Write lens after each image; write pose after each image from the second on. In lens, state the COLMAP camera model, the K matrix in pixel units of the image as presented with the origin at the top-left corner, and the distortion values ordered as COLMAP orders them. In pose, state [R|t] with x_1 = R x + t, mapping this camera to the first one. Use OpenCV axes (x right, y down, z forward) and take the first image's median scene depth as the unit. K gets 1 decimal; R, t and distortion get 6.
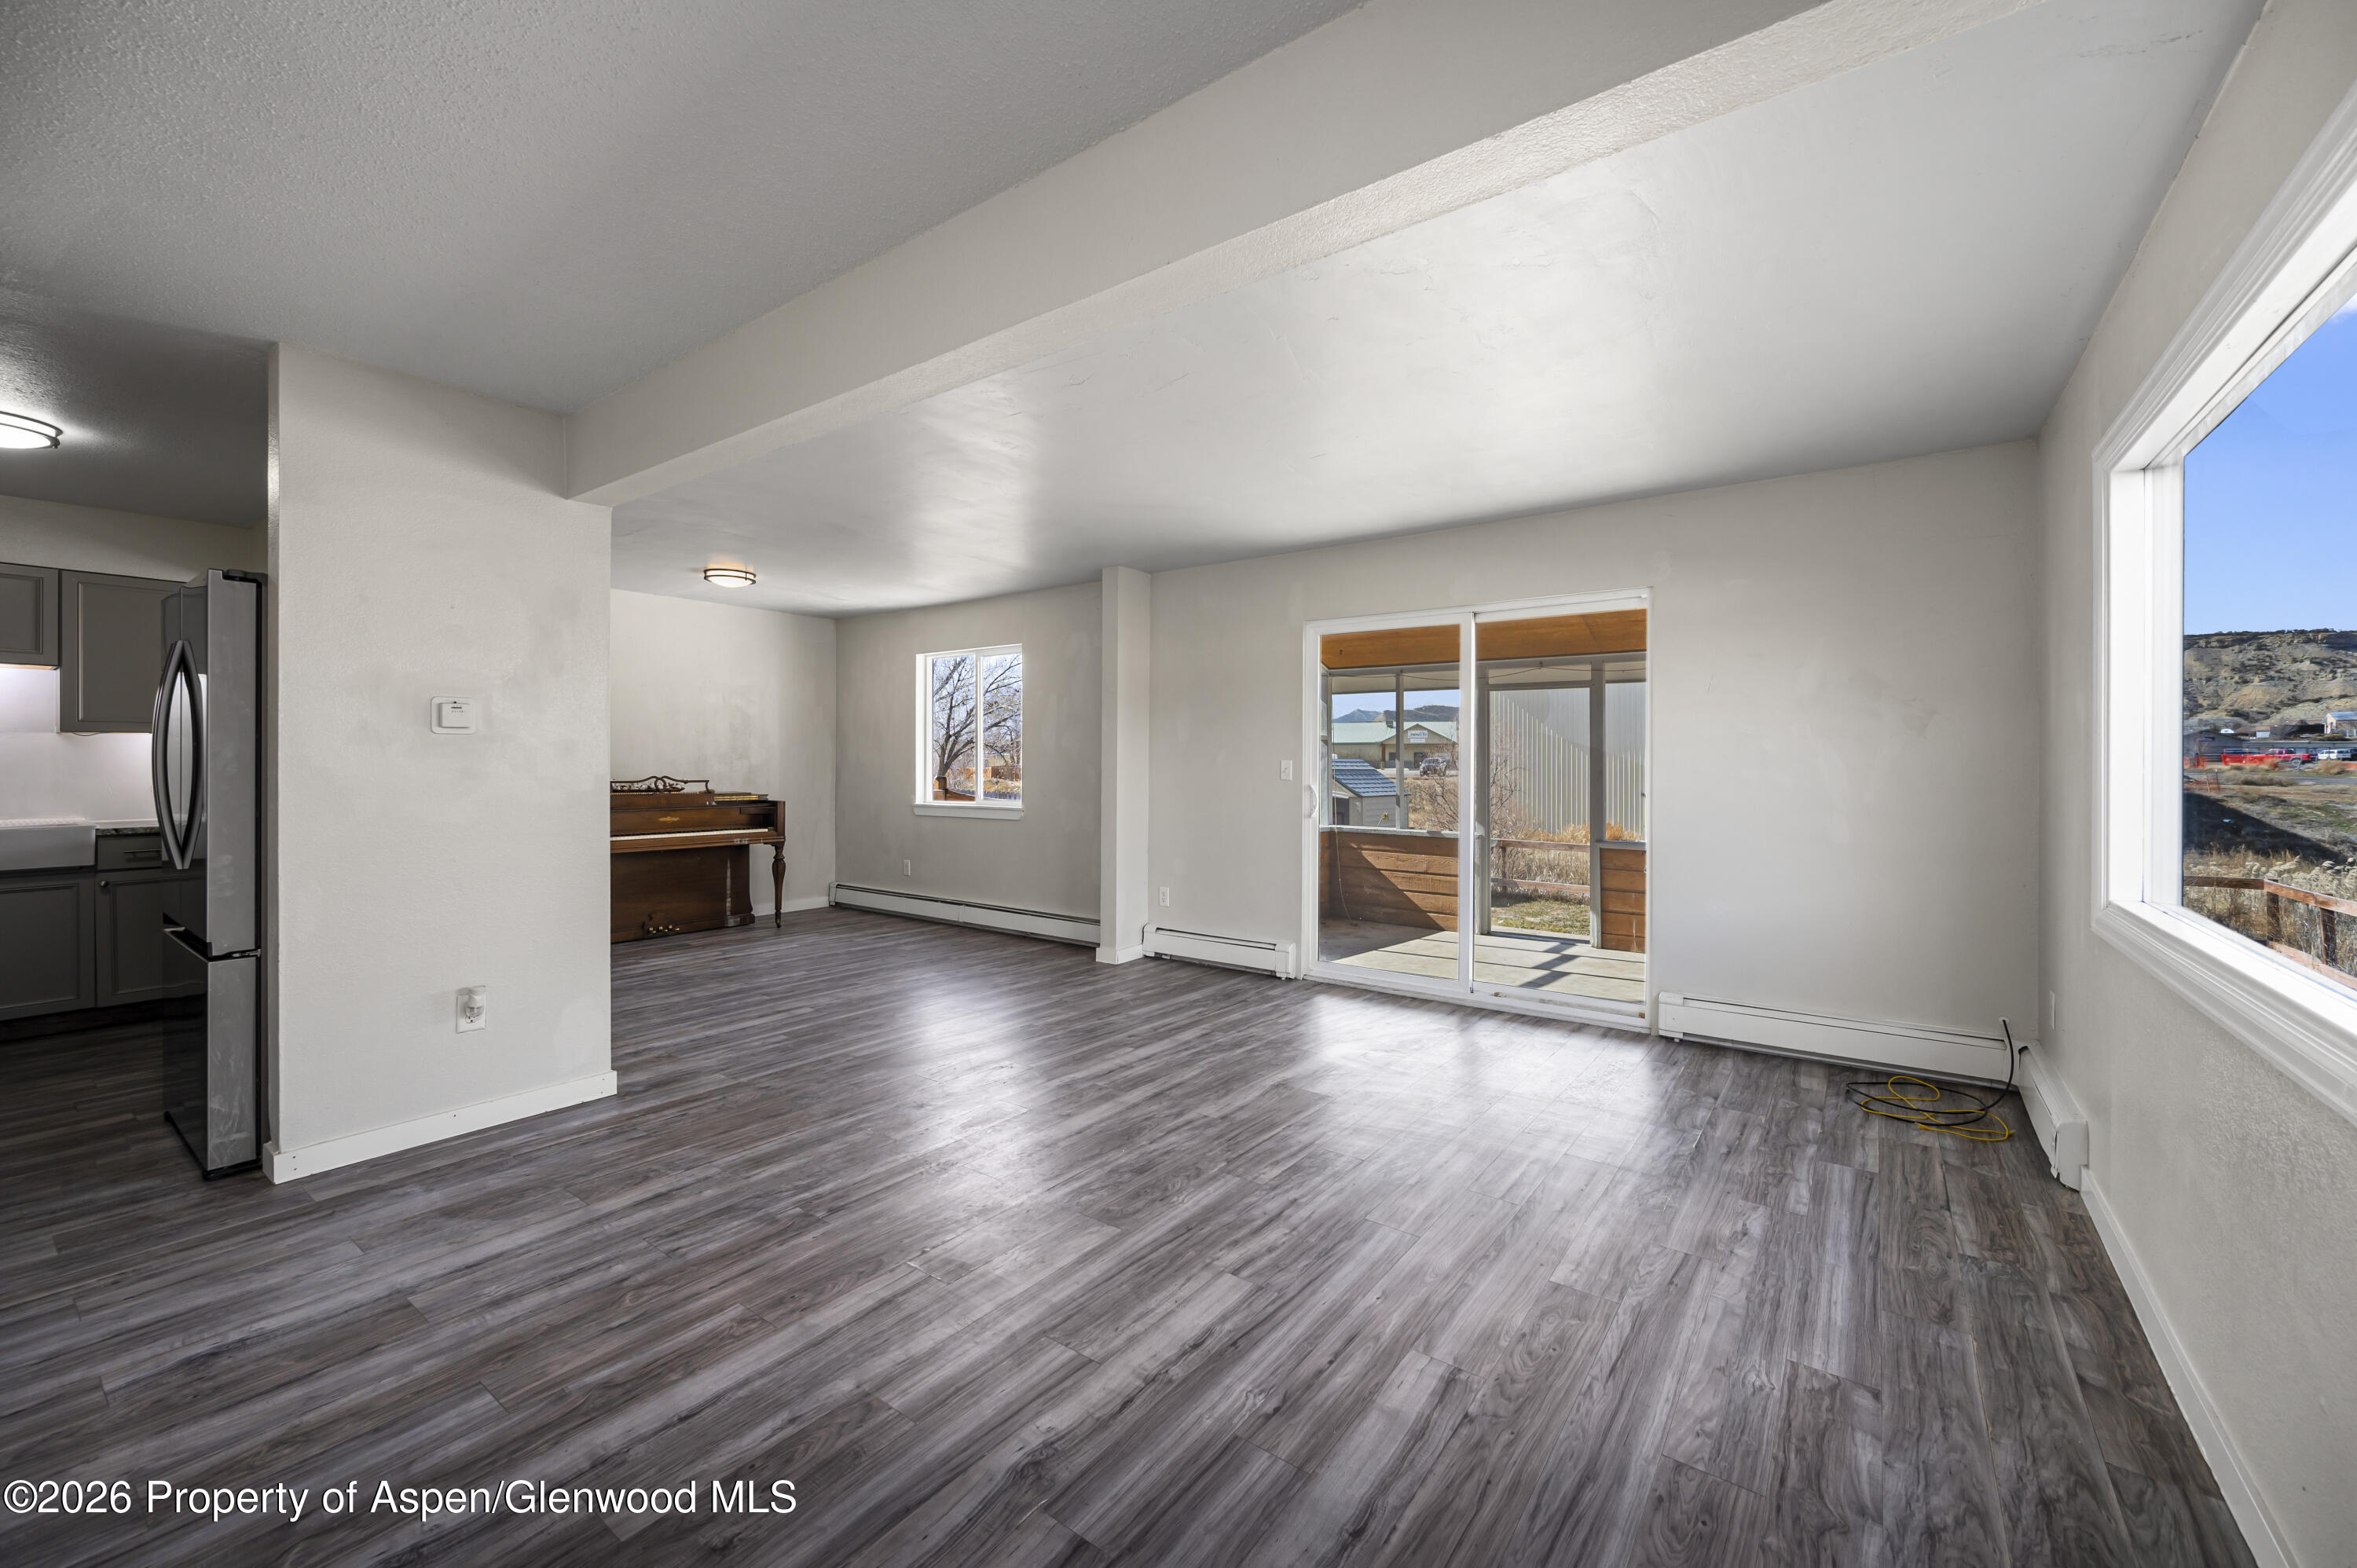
lens RADIAL K [[945.9, 0, 1182.8], [0, 945.9, 742.0], [0, 0, 1]] dist [-0.000424, 0.000048]
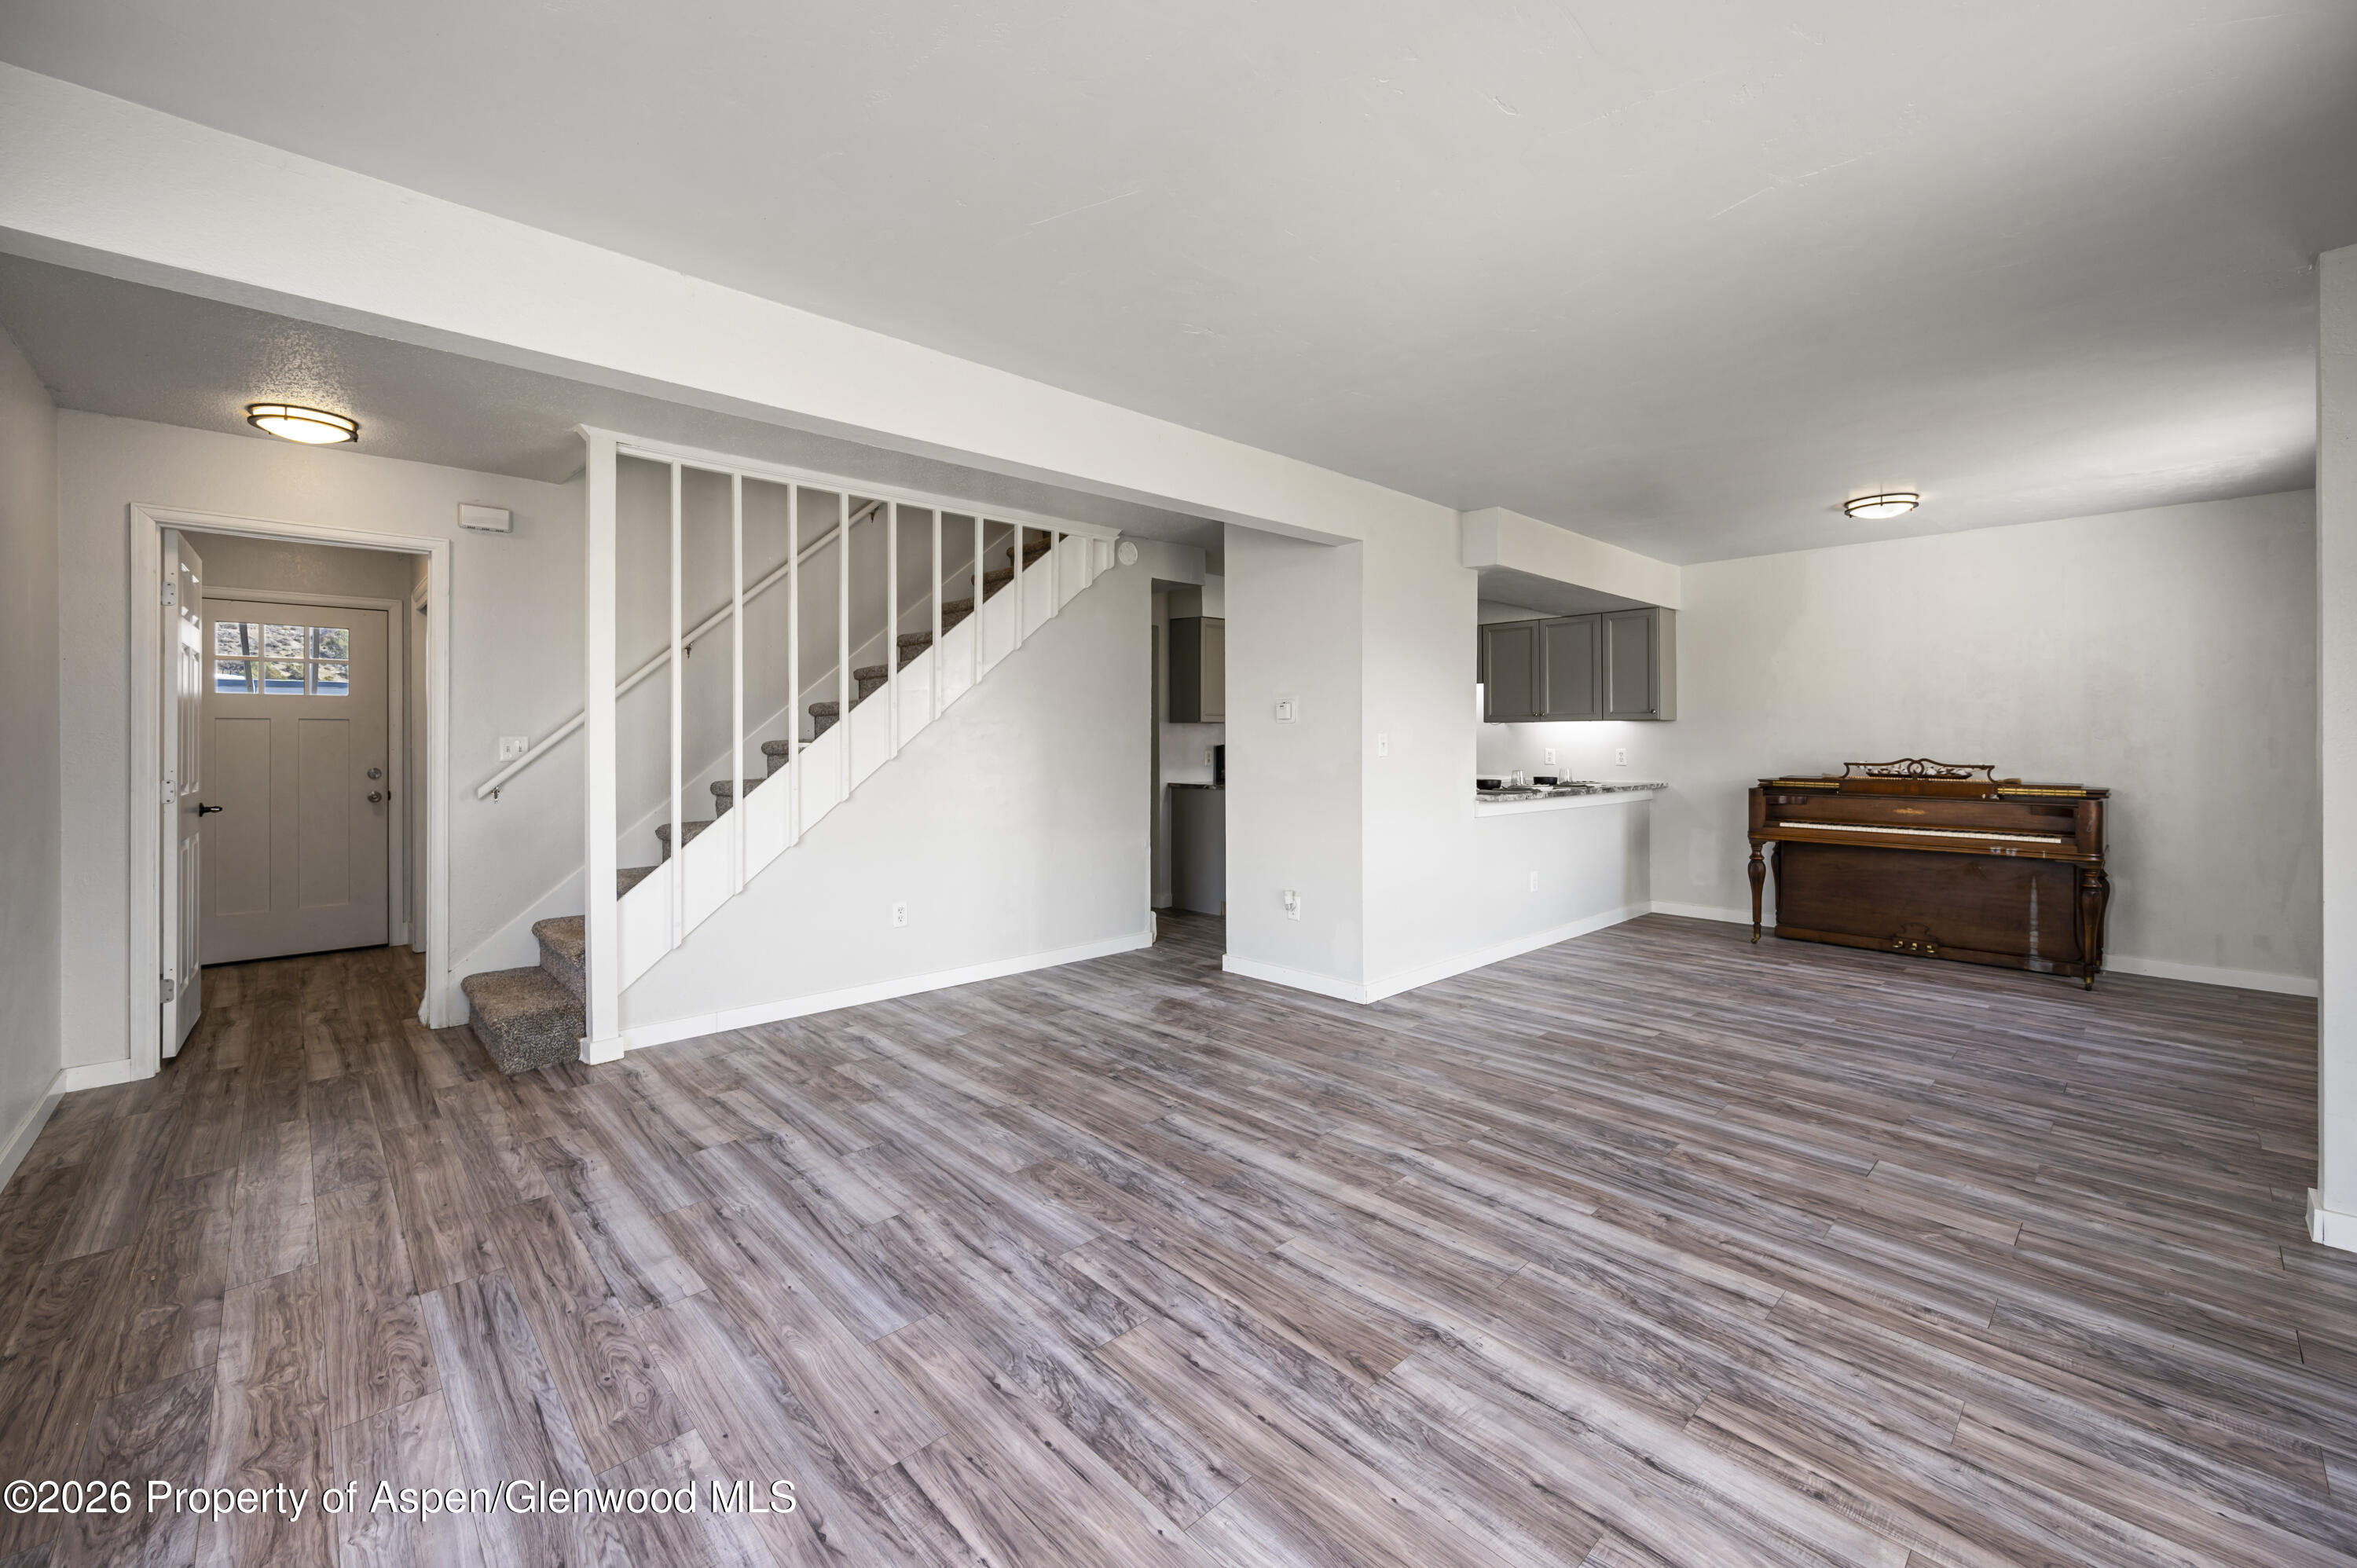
lens RADIAL K [[945.9, 0, 1182.8], [0, 945.9, 742.0], [0, 0, 1]] dist [-0.000424, 0.000048]
pose [[-0.178033, 0.001367, -0.984024, 0.834725], [0.021952, 0.999756, -0.002583, 0.022525], [0.983780, -0.022062, -0.178019, 1.202332]]
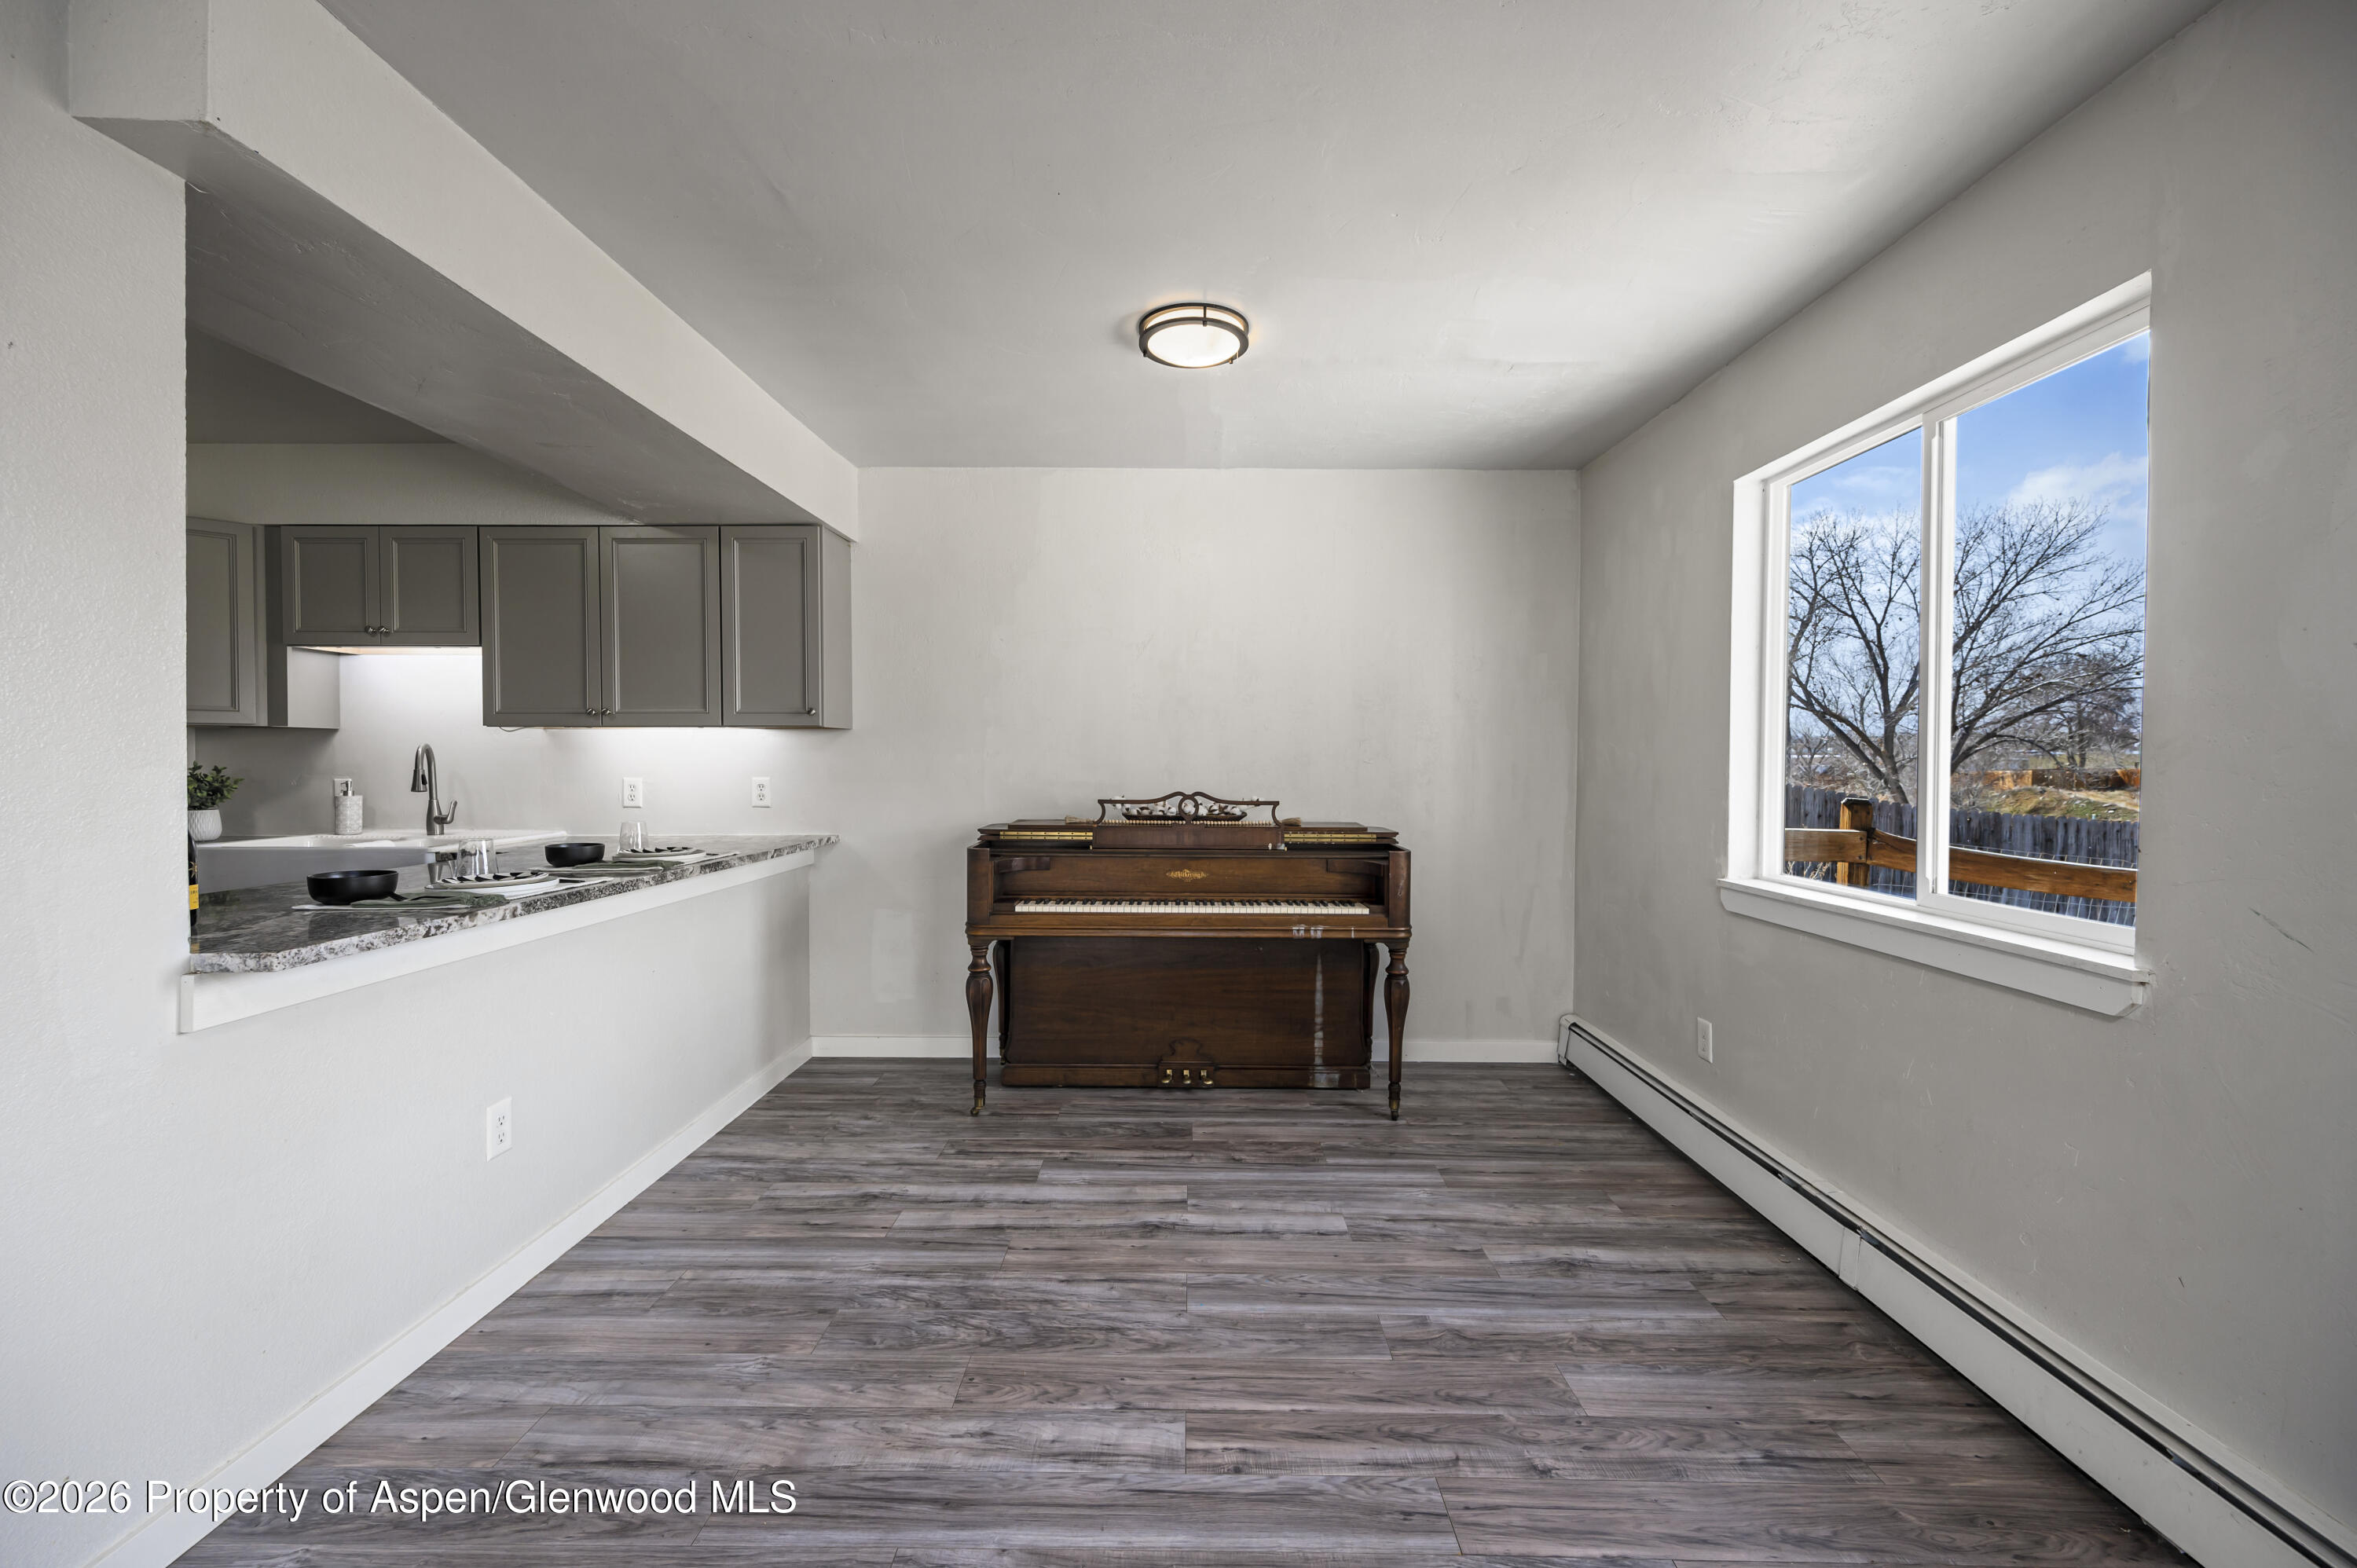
lens RADIAL K [[928.0, 0, 1185.7], [0, 928.0, 774.1], [0, 0, 1]] dist [0.001252, 0.000100]
pose [[0.590577, 0.013416, -0.806869, -0.288401], [0.014580, 0.999521, 0.027291, 0.025213], [0.806849, -0.027882, 0.590099, 1.575929]]
